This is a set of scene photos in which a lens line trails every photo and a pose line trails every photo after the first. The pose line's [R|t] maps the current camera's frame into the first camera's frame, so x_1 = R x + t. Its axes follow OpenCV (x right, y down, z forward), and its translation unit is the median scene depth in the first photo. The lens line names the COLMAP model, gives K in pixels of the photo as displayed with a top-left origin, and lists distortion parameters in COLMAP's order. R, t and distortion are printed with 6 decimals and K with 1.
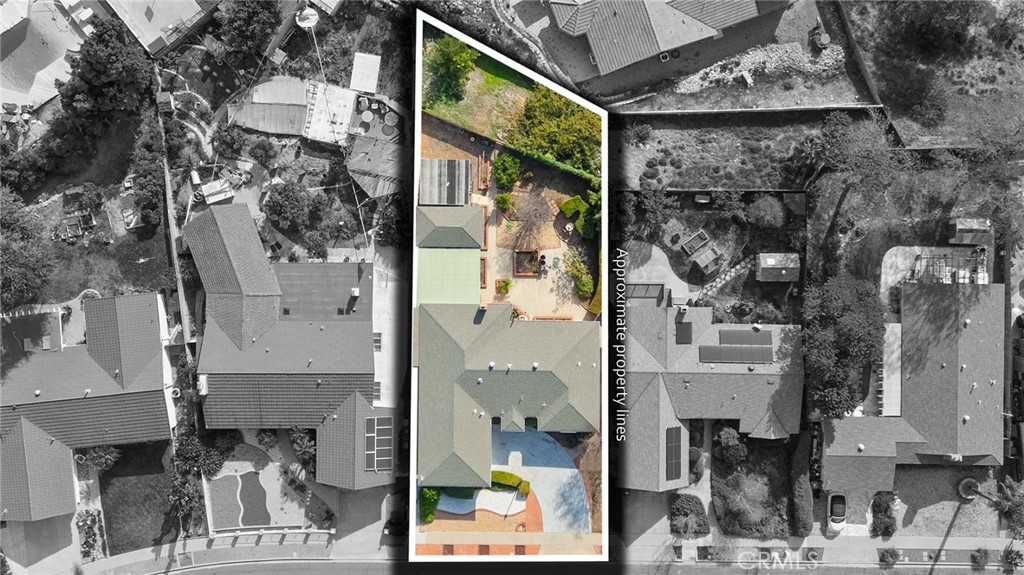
lens RADIAL K [[751.2, 0, 512.0], [0, 751.2, 287.5], [0, 0, 1]] dist [0.059899, -0.049575]
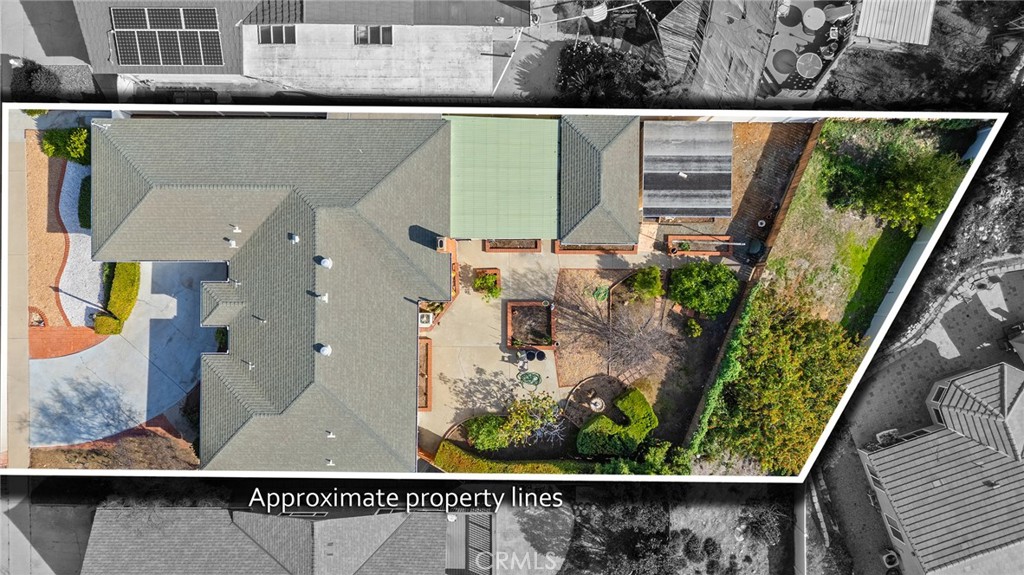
lens RADIAL K [[625.0, 0, 498.8], [0, 625.0, 279.2], [0, 0, 1]] dist [0.079651, -0.071958]
pose [[0.004848, 0.999969, 0.006219, -0.016613], [-0.999906, 0.004767, 0.012893, -0.015921], [0.012863, -0.006281, 0.999898, 0.550399]]
